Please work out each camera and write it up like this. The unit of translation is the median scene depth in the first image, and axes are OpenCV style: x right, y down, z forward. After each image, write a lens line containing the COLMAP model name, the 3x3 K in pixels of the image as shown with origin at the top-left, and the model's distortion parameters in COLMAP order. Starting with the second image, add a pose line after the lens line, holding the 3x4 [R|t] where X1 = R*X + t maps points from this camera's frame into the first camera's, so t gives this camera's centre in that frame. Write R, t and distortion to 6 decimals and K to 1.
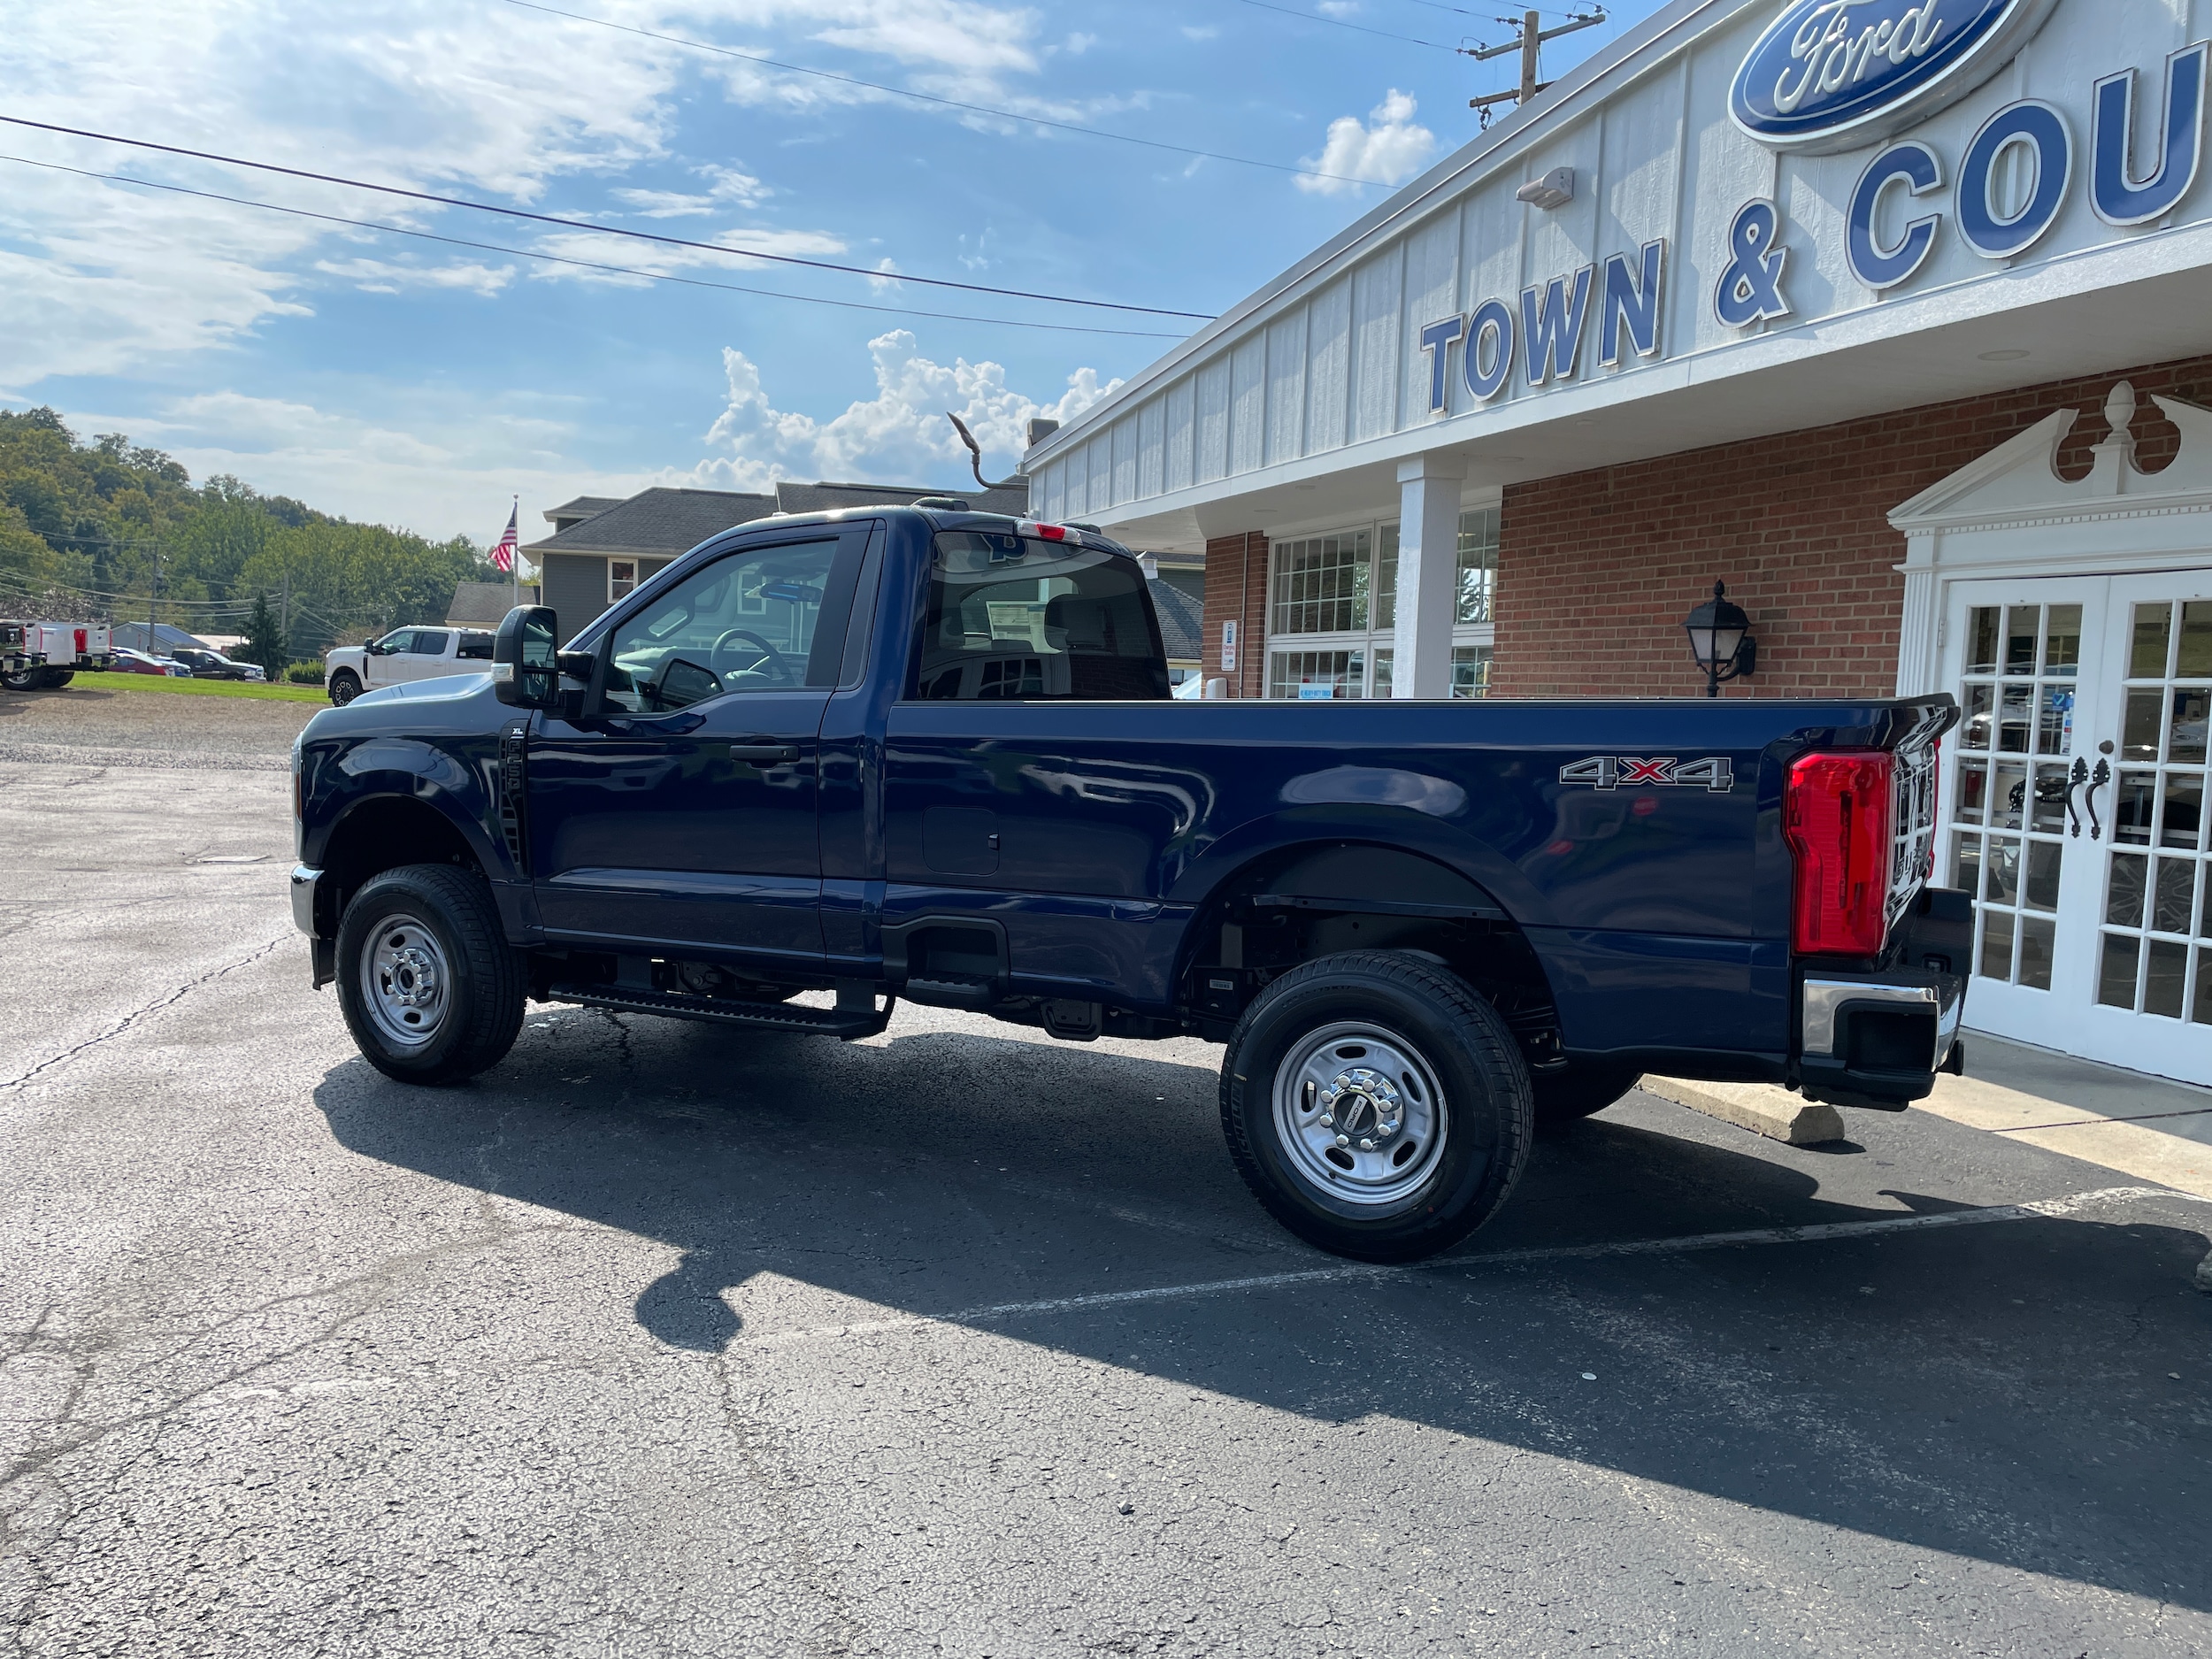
lens RADIAL K [[1657.2, 0, 1106.0], [0, 1657.2, 829.5], [0, 0, 1]] dist [0.095714, -0.120900]
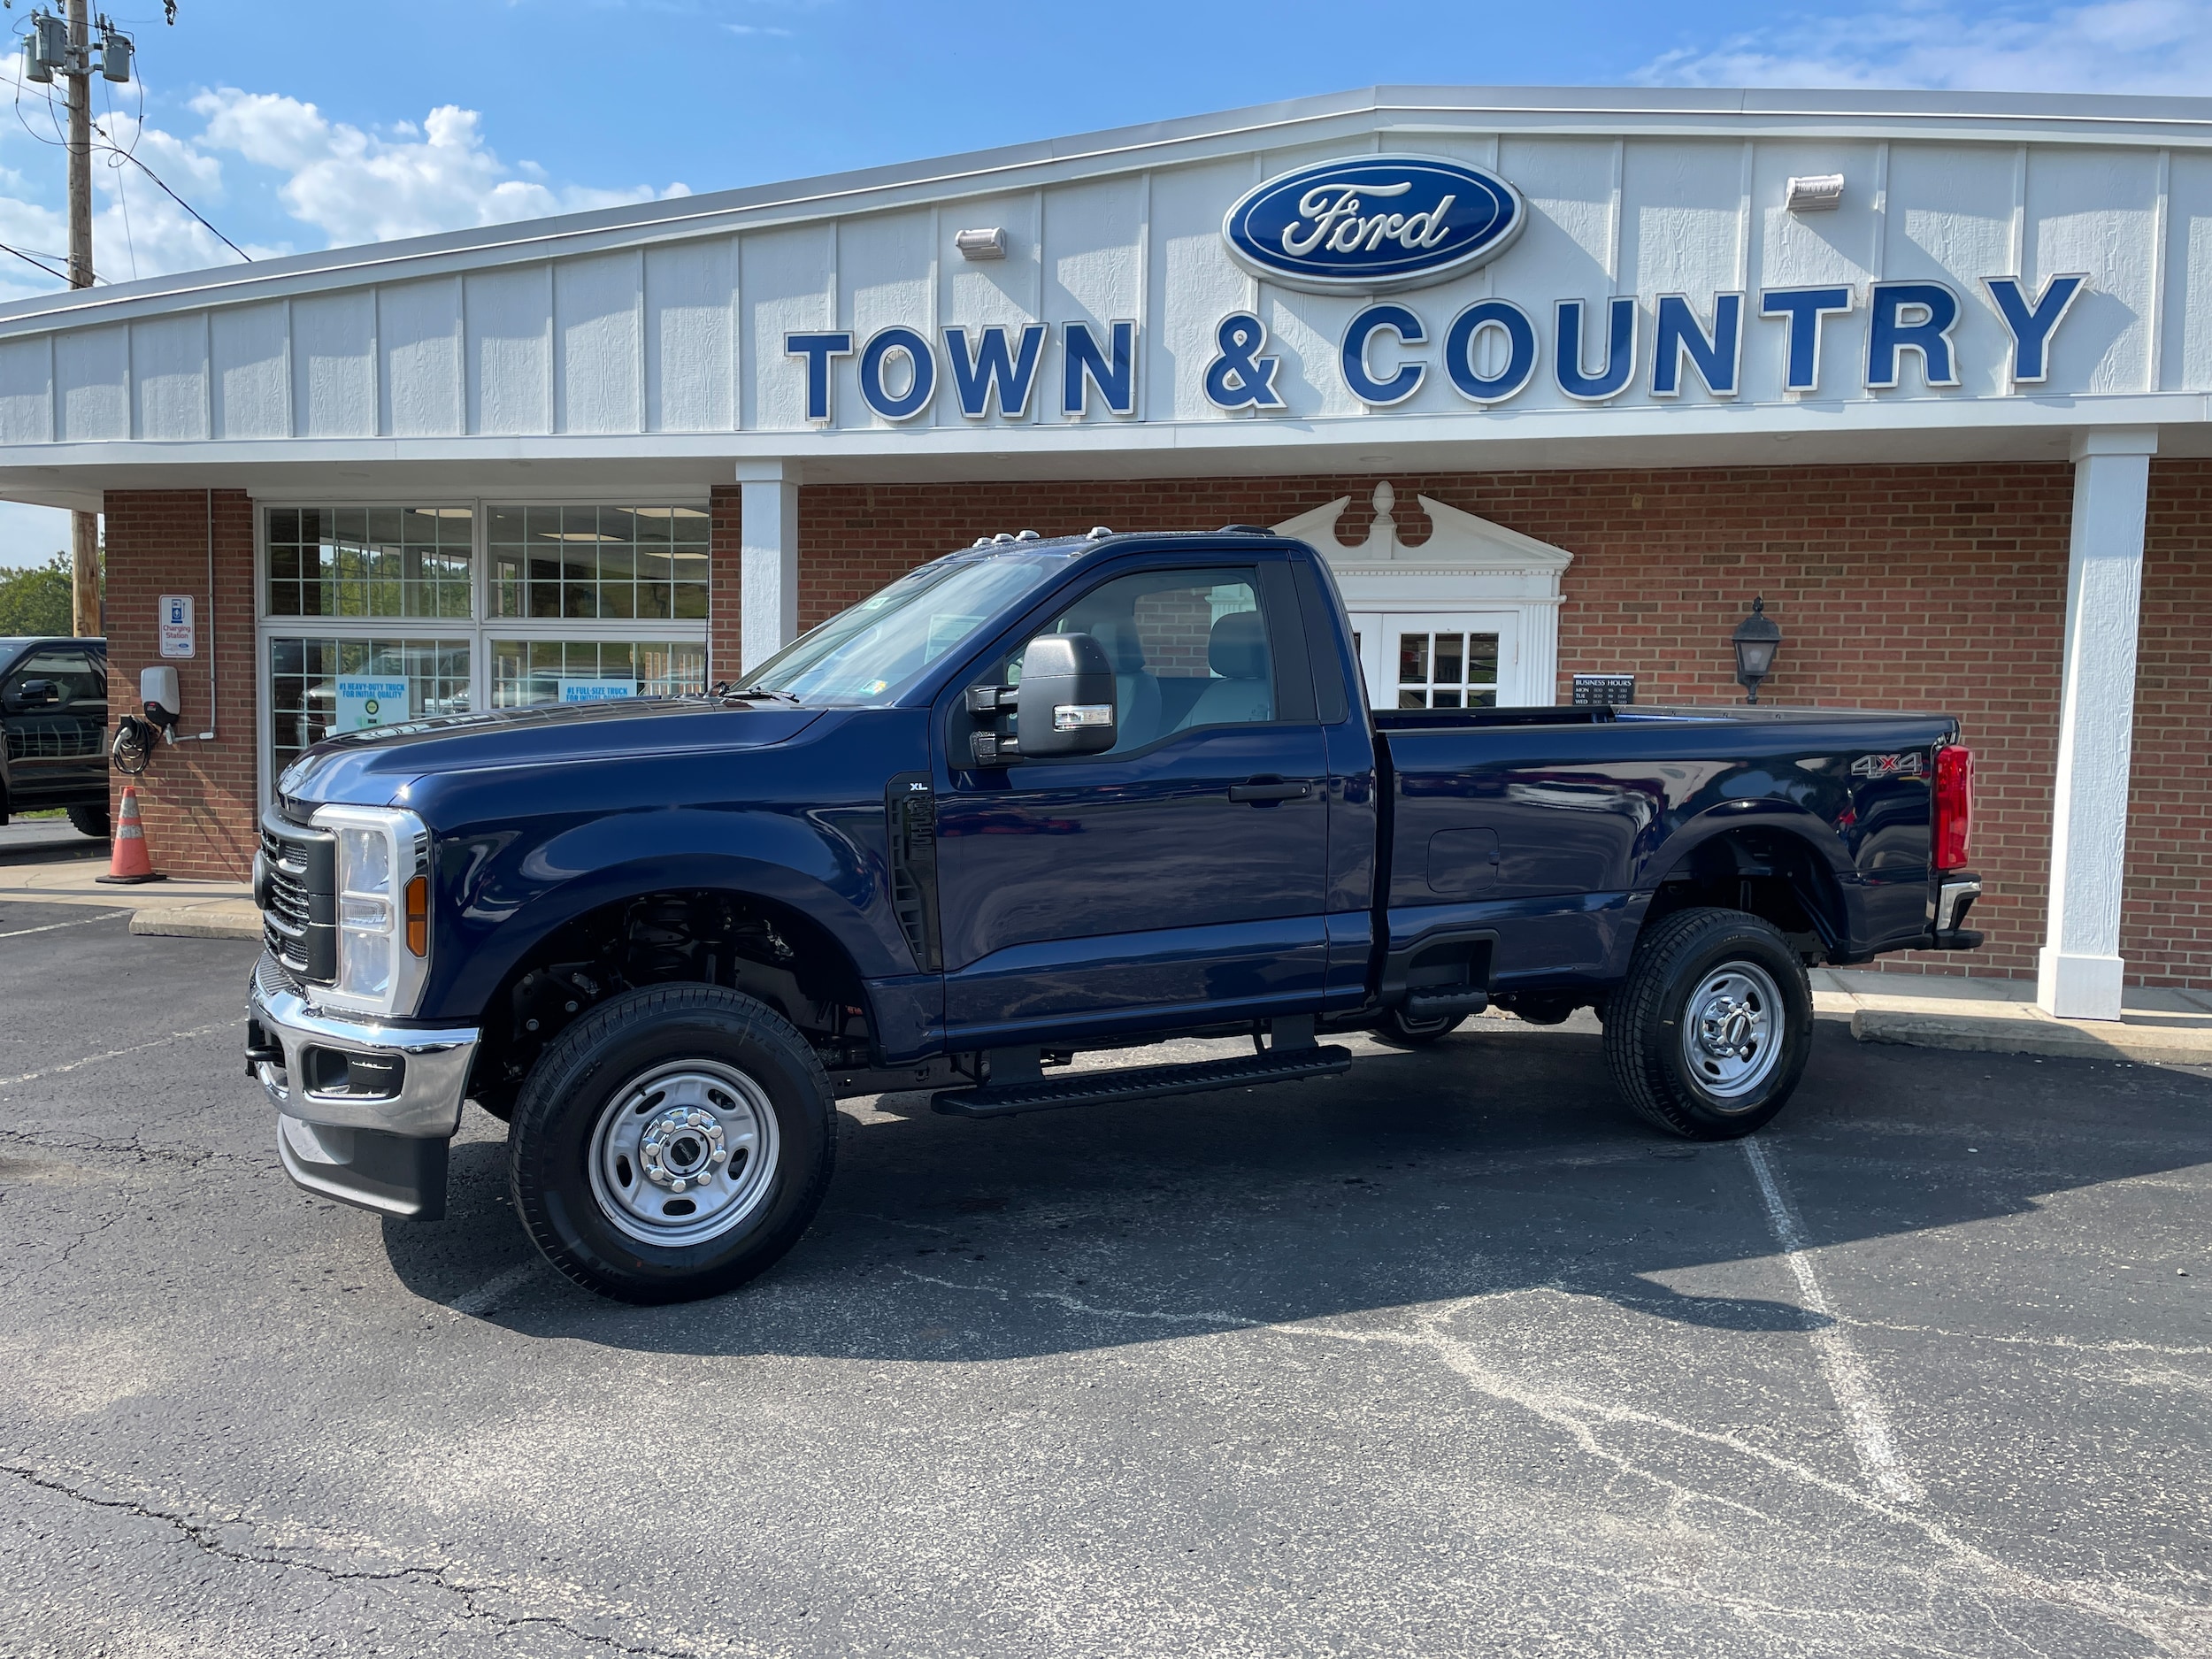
lens RADIAL K [[1640.5, 0, 1085.6], [0, 1640.5, 799.8], [0, 0, 1]] dist [0.101408, -0.131321]
pose [[0.572544, -0.070793, 0.816812, -0.652283], [0.069208, 0.996883, 0.037888, -0.053800], [-0.816948, 0.034837, 0.575658, 0.344870]]
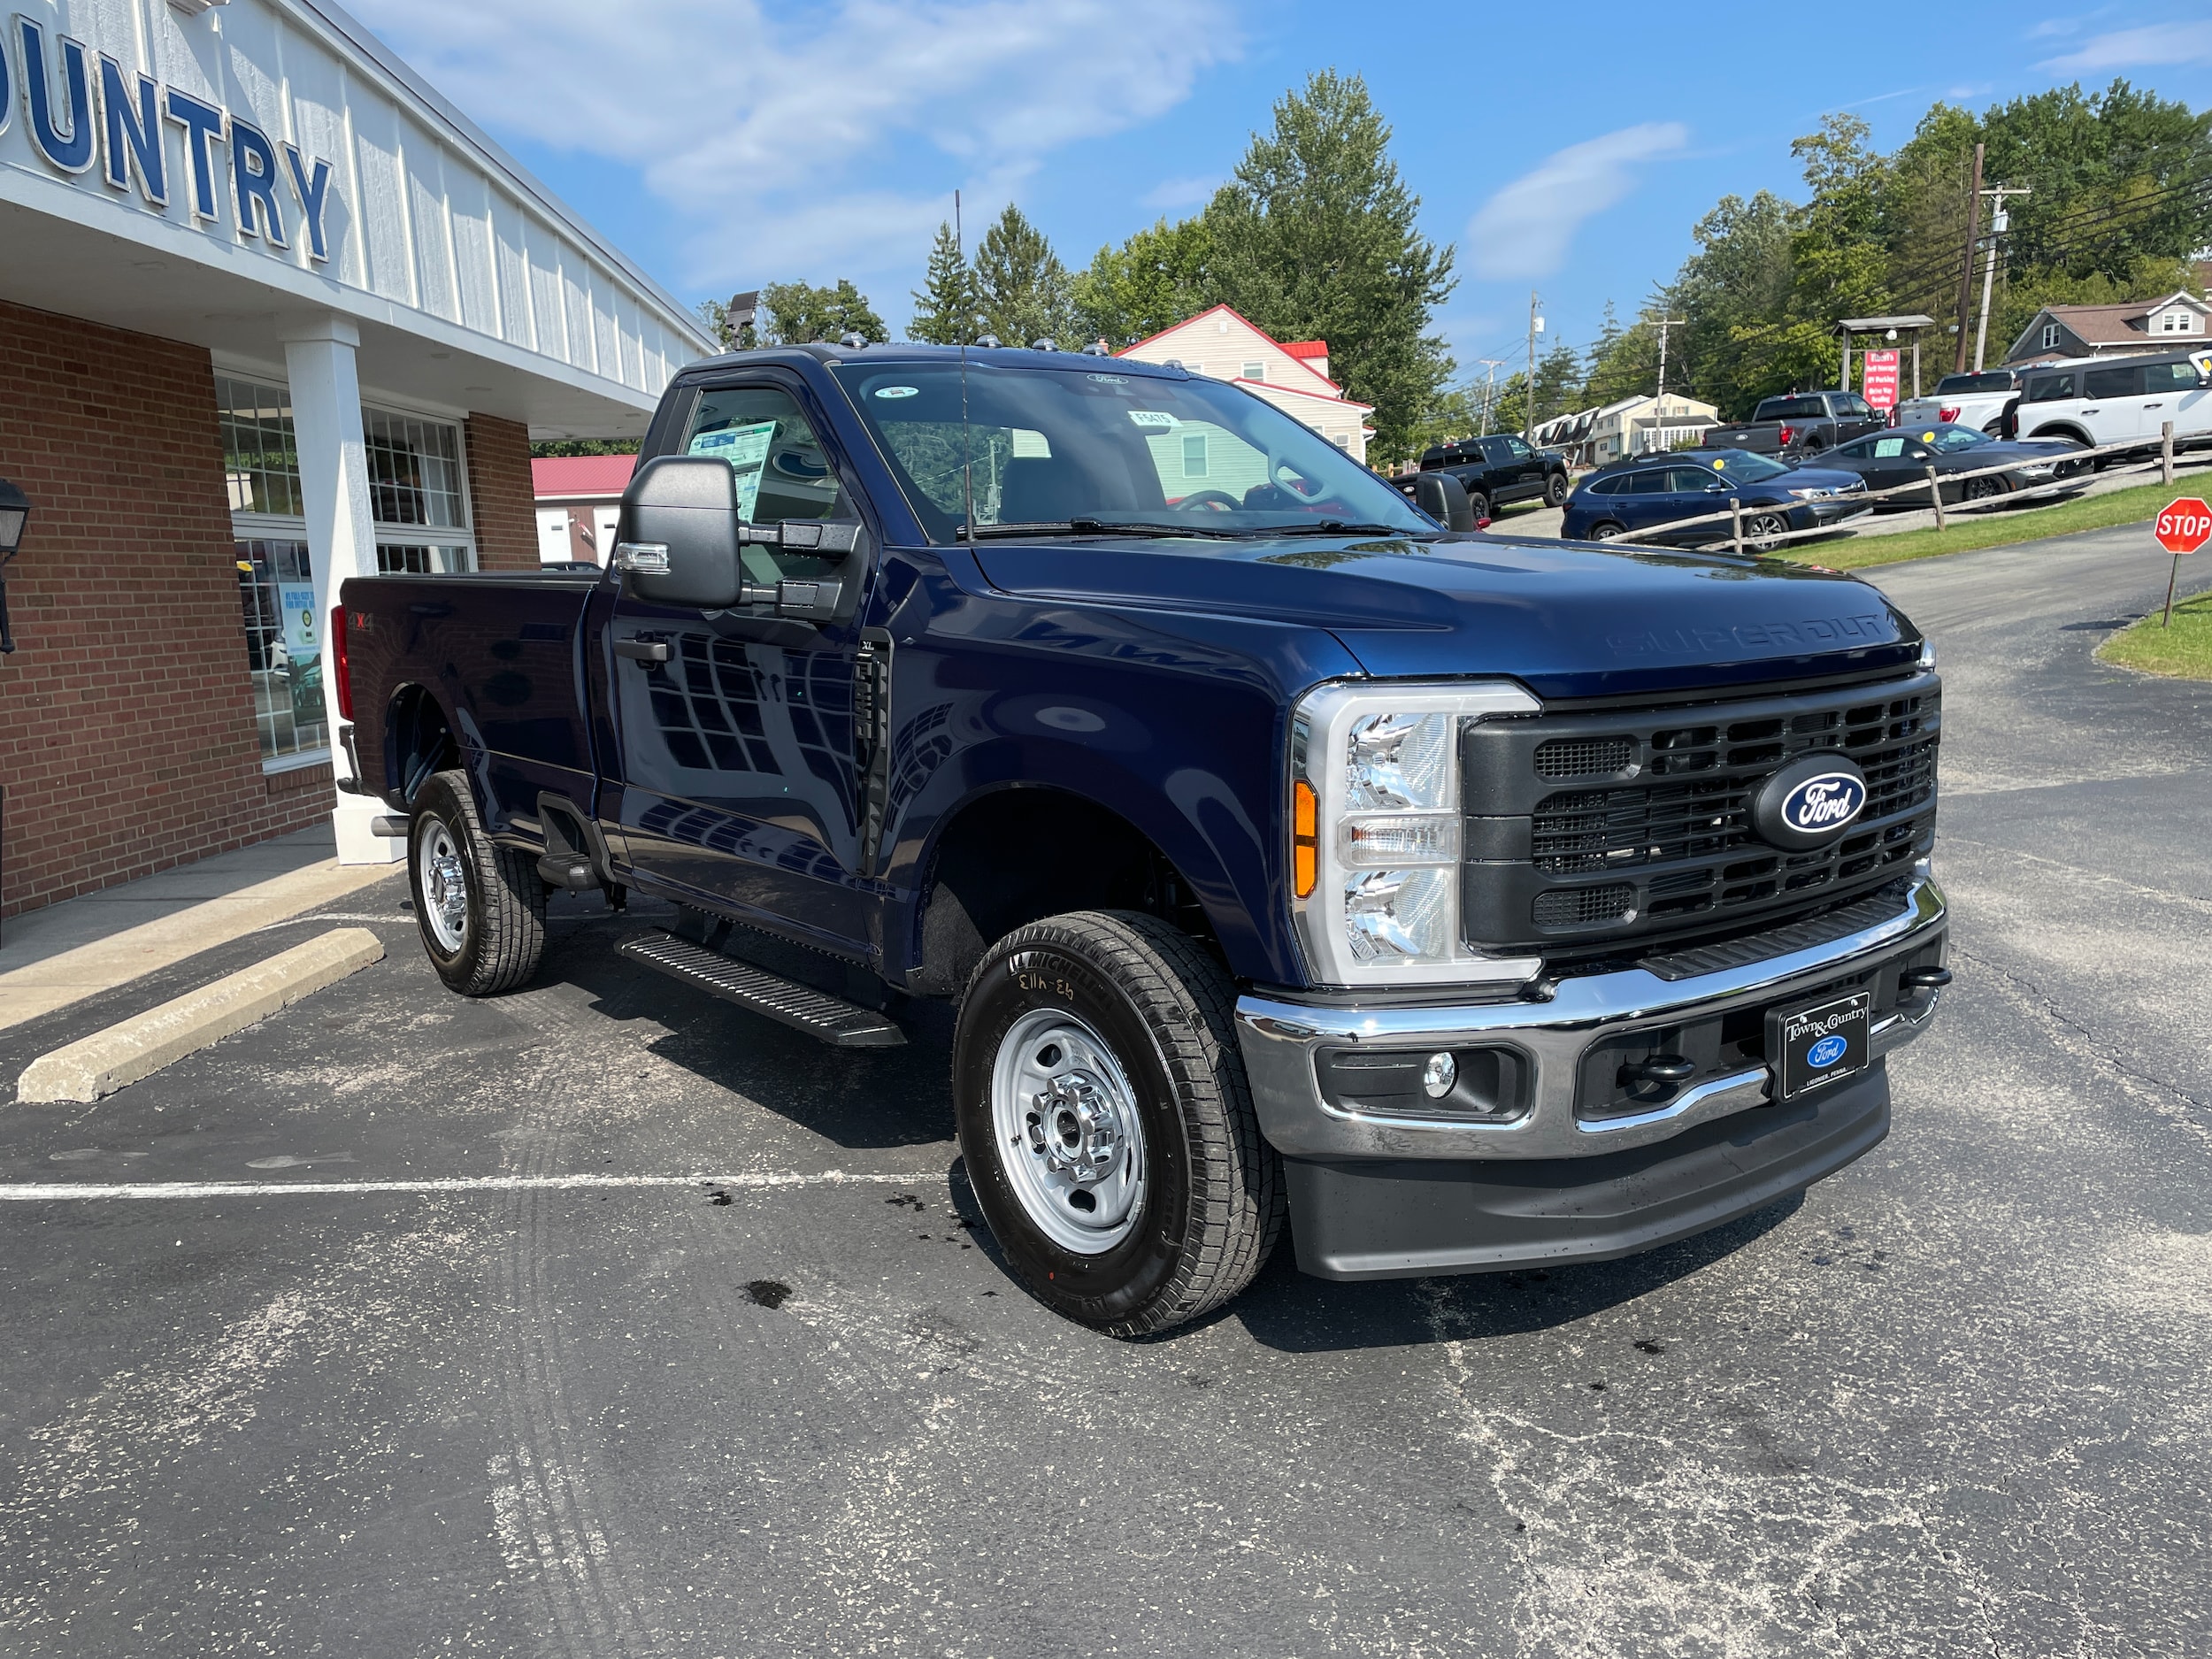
lens RADIAL K [[1664.4, 0, 1076.8], [0, 1664.4, 837.0], [0, 0, 1]] dist [0.099450, -0.126794]
pose [[-0.923398, -0.053858, 0.380047, -0.344160], [0.042740, 0.969524, 0.241239, -0.113006], [-0.381458, 0.239003, -0.892955, 1.291317]]
